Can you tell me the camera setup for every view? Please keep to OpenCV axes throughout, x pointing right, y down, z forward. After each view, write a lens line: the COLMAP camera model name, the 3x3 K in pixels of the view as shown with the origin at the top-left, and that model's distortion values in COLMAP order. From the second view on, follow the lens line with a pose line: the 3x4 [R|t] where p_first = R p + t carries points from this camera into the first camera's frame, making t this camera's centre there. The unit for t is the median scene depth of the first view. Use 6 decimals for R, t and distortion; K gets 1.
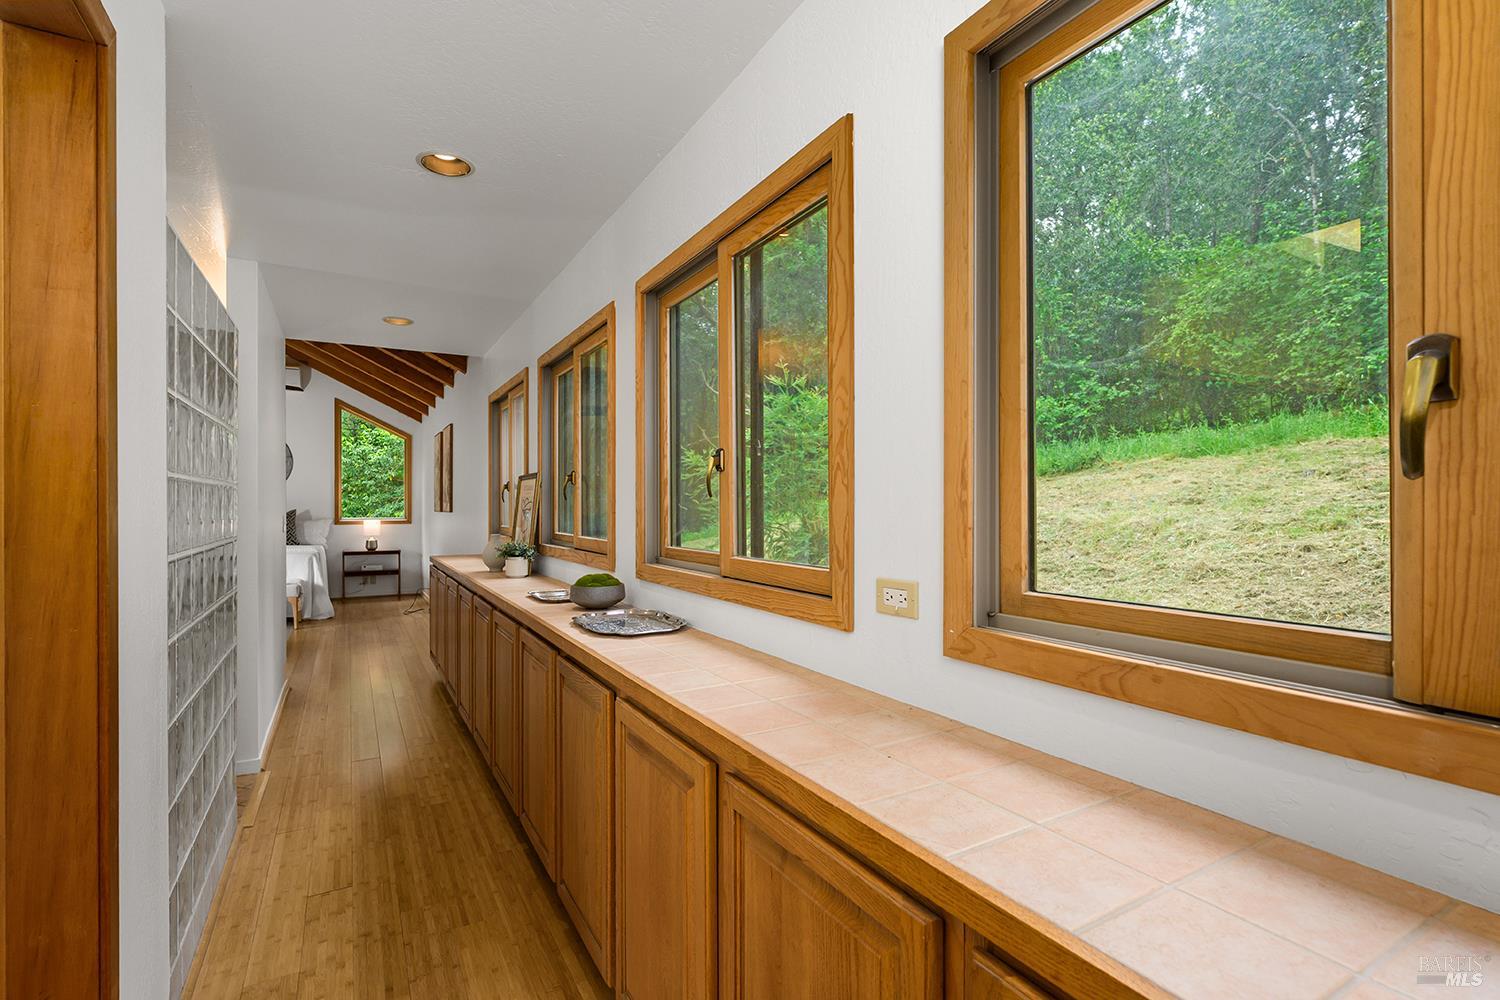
lens RADIAL K [[687.5, 0, 745.6], [0, 687.5, 503.1], [0, 0, 1]] dist [-0.007166, 0.002386]
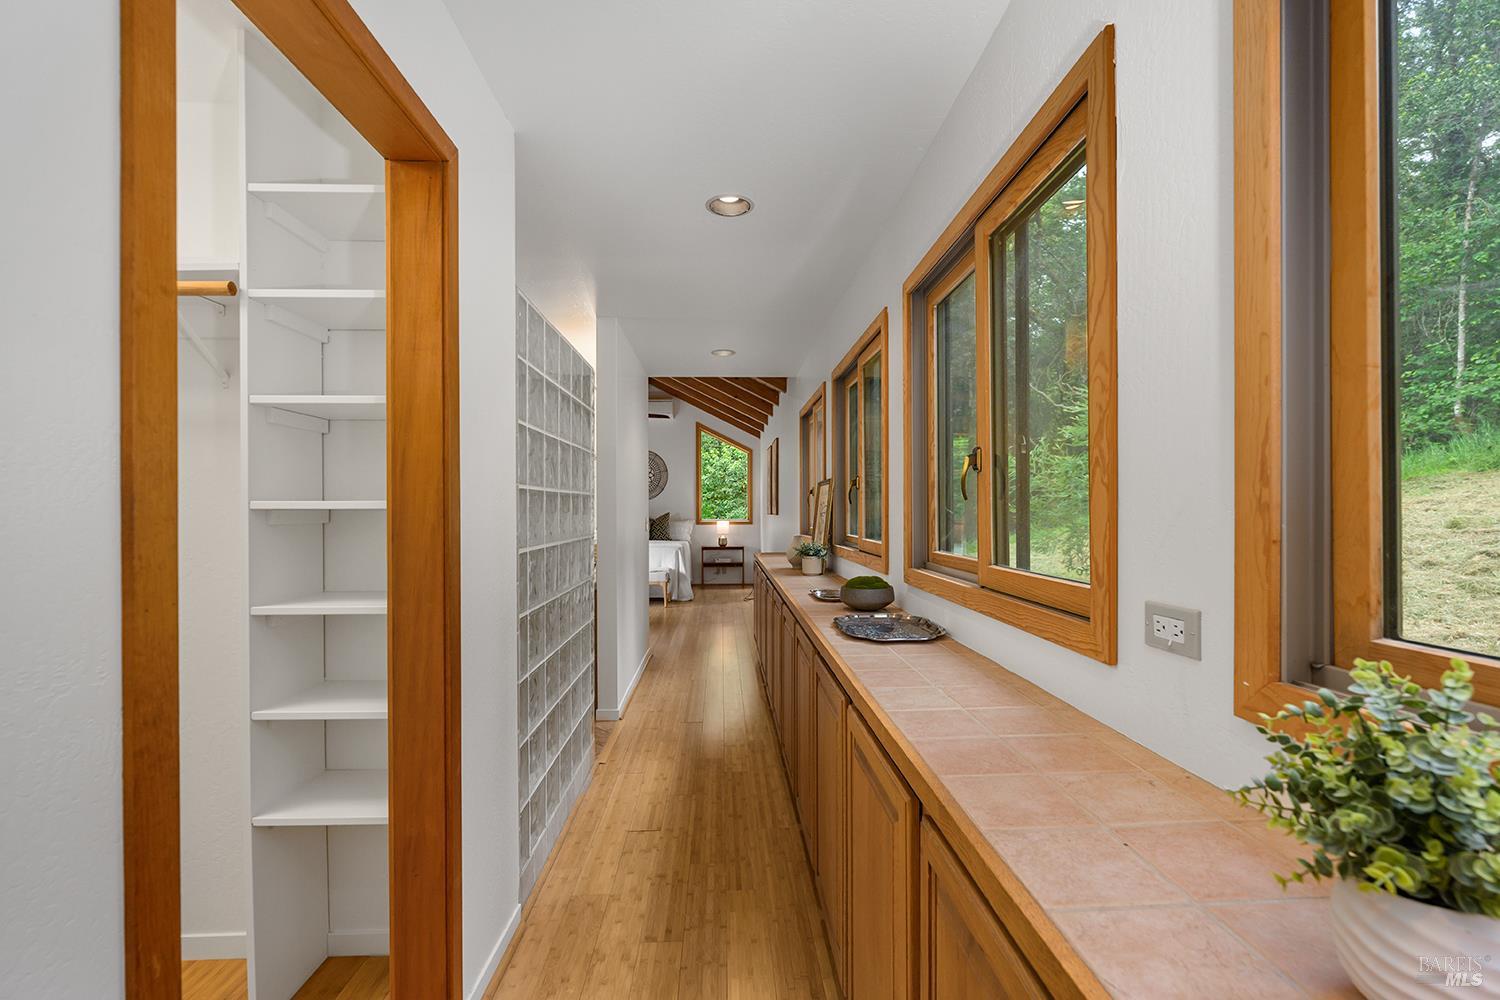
lens RADIAL K [[639.7, 0, 755.1], [0, 639.7, 508.5], [0, 0, 1]] dist [-0.007831, 0.001068]
pose [[0.892906, -0.003349, -0.450230, 0.082102], [0.005063, 0.999984, 0.002603, -0.001067], [0.450214, -0.004603, 0.892909, 0.099404]]
